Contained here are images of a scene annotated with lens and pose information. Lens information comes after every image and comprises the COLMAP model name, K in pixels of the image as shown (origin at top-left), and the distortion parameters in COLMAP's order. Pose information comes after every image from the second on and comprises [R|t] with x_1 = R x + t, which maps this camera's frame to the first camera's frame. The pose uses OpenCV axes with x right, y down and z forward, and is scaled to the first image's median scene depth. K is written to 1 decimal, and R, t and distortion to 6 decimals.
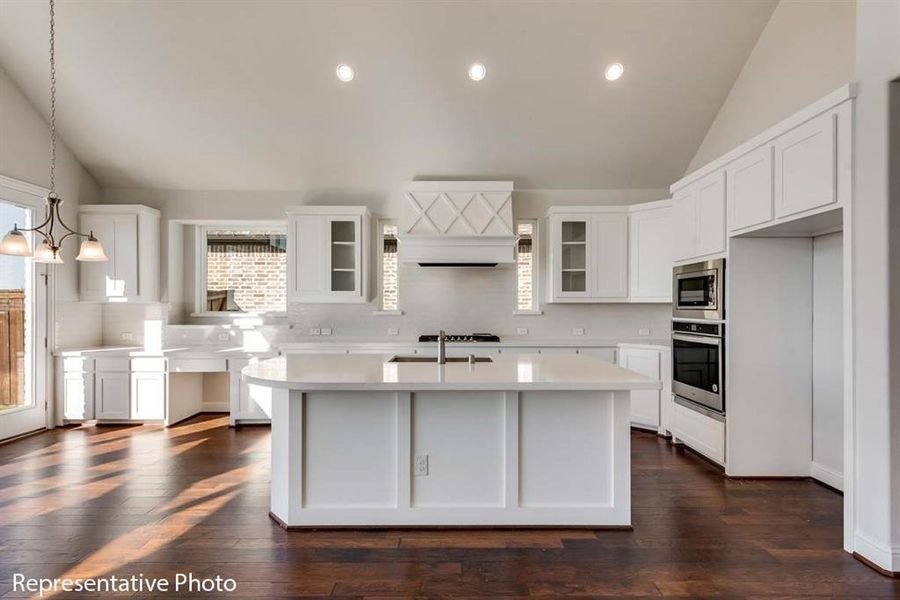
lens RADIAL K [[427.4, 0, 446.4], [0, 427.4, 308.9], [0, 0, 1]] dist [-0.000422, 0.000053]
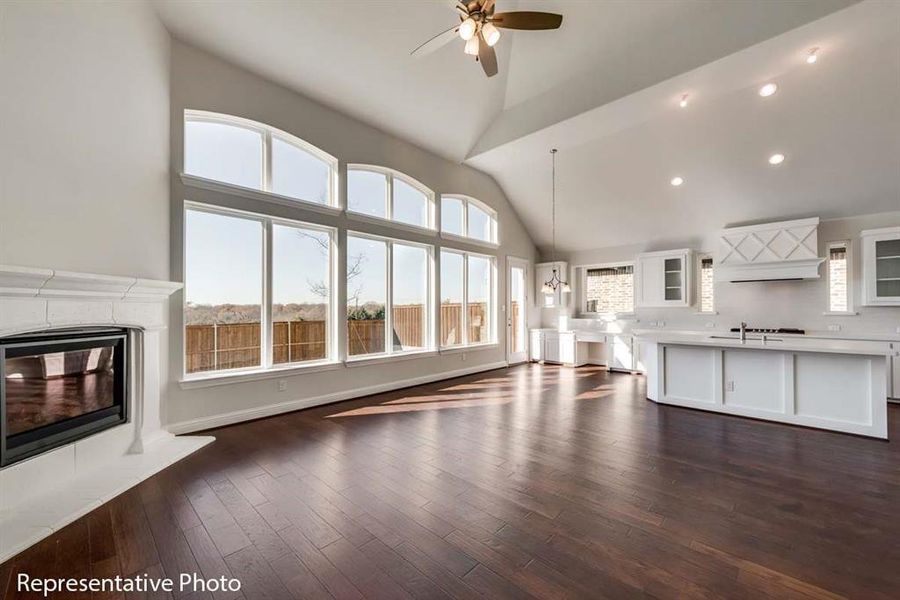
lens RADIAL K [[352.2, 0, 443.0], [0, 352.2, 305.8], [0, 0, 1]] dist [0.000967, -0.000862]
pose [[0.720980, -0.007694, -0.692913, 0.070430], [0.002284, 0.999959, -0.008727, -0.009186], [0.692952, 0.004709, 0.720968, -0.656313]]
